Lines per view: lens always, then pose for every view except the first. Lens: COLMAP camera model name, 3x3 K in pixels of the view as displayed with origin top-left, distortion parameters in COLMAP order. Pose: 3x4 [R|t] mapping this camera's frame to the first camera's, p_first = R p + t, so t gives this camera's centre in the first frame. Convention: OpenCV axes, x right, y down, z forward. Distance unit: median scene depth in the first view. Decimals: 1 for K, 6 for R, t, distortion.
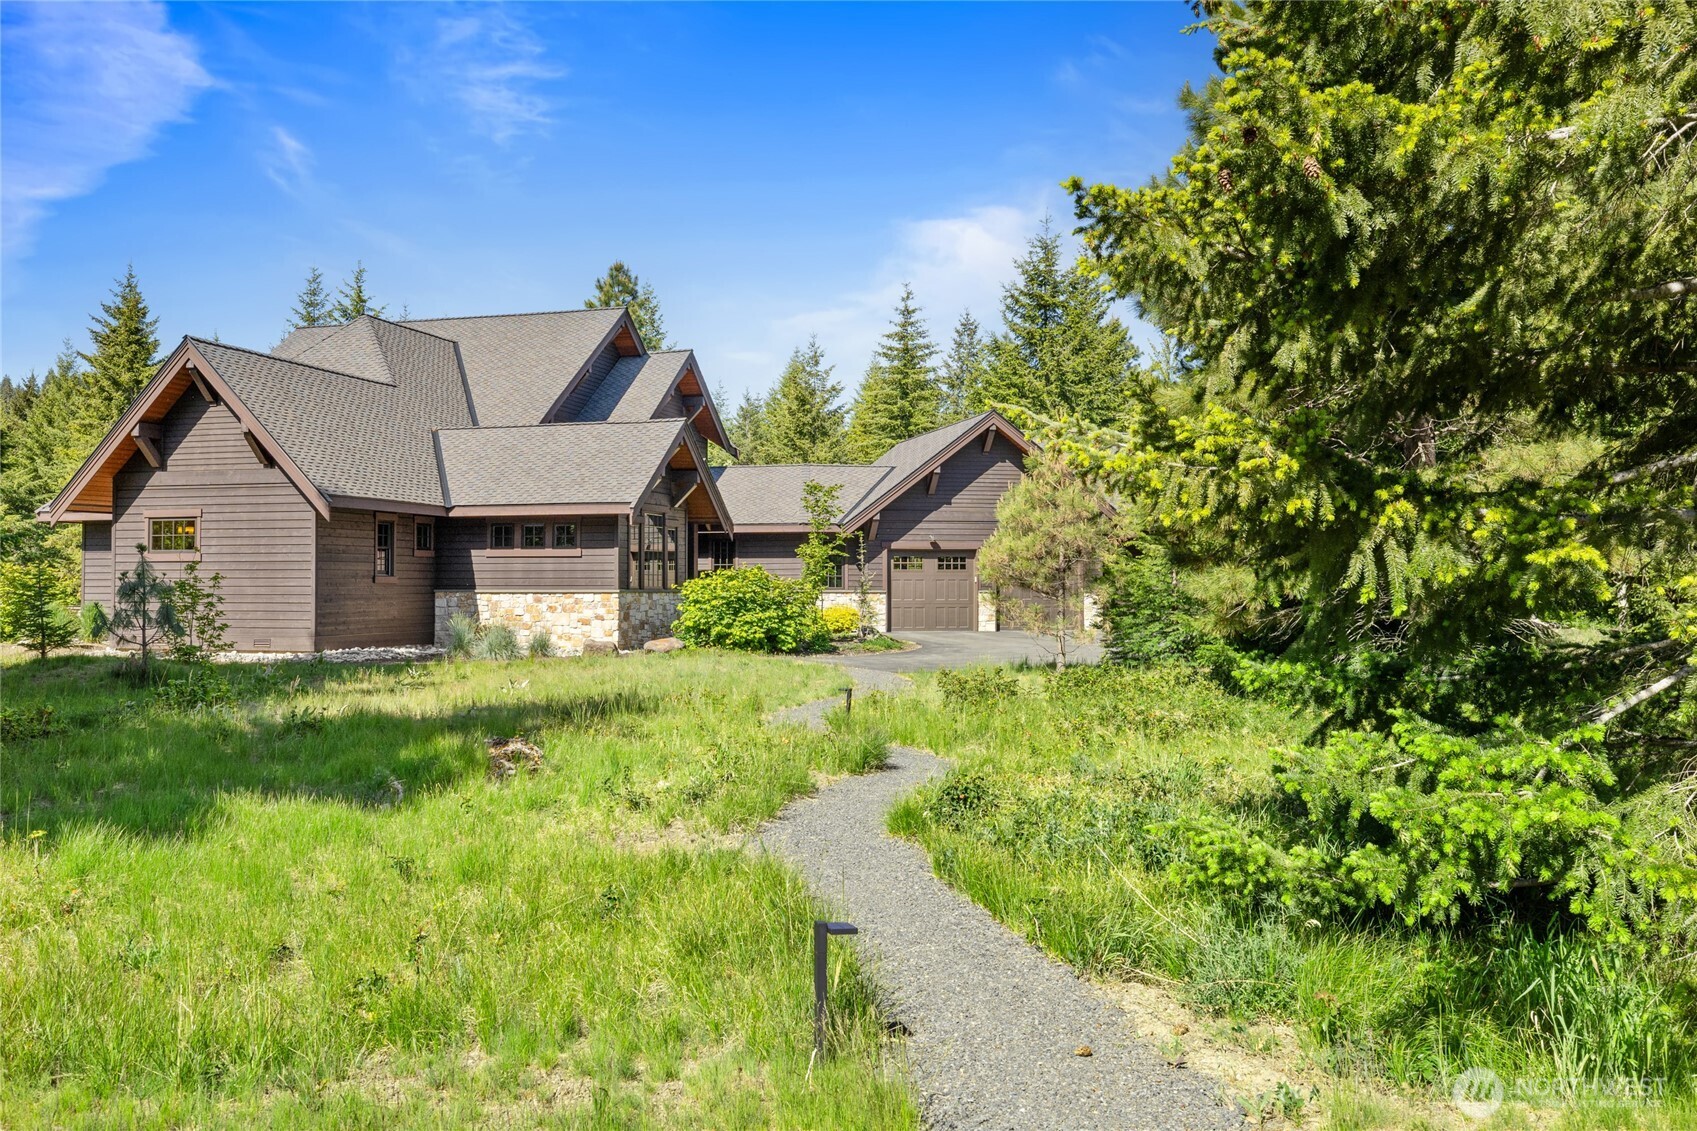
lens RADIAL K [[1466.2, 0, 848.4], [0, 1466.2, 568.7], [0, 0, 1]] dist [-0.000888, -0.000078]
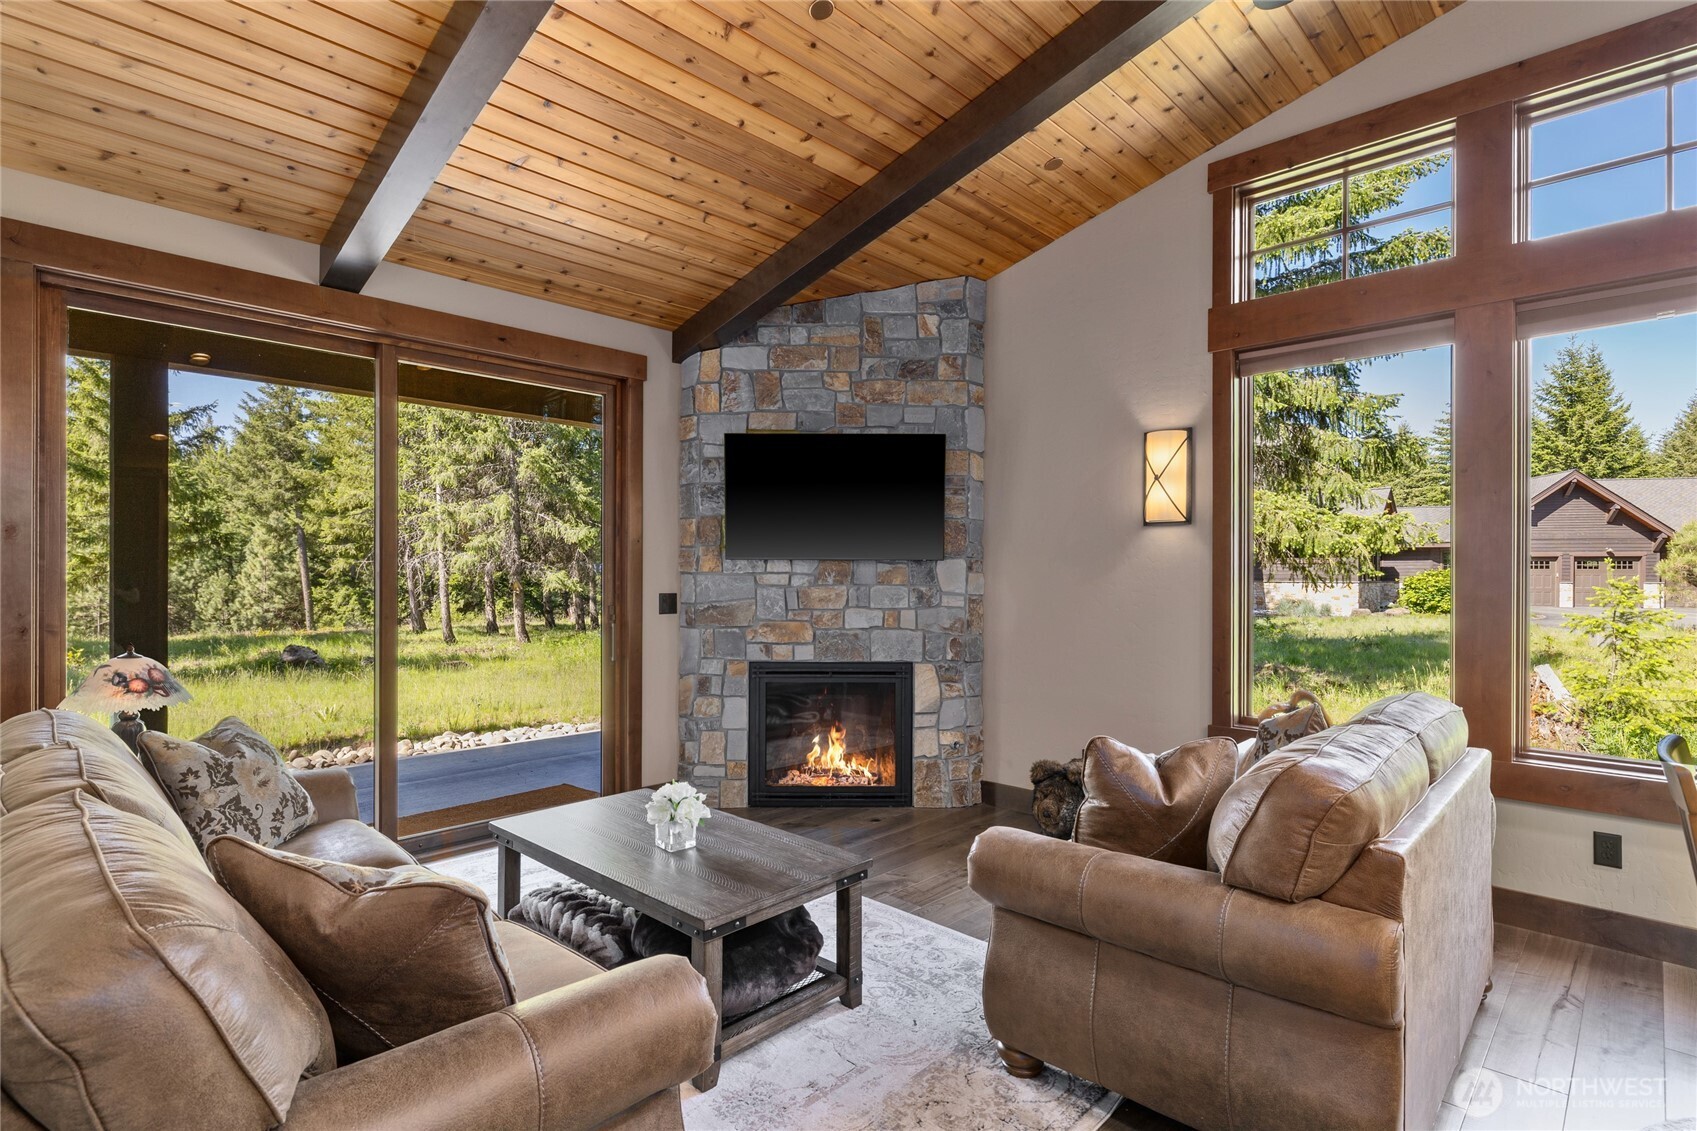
lens RADIAL K [[844.0, 0, 845.2], [0, 844.0, 571.7], [0, 0, 1]] dist [-0.000033, -0.000047]
pose [[0.877844, 0.000464, -0.478946, -0.158758], [0.004854, 0.999940, 0.009865, -0.008754], [0.478922, -0.010985, 0.877789, -0.201403]]
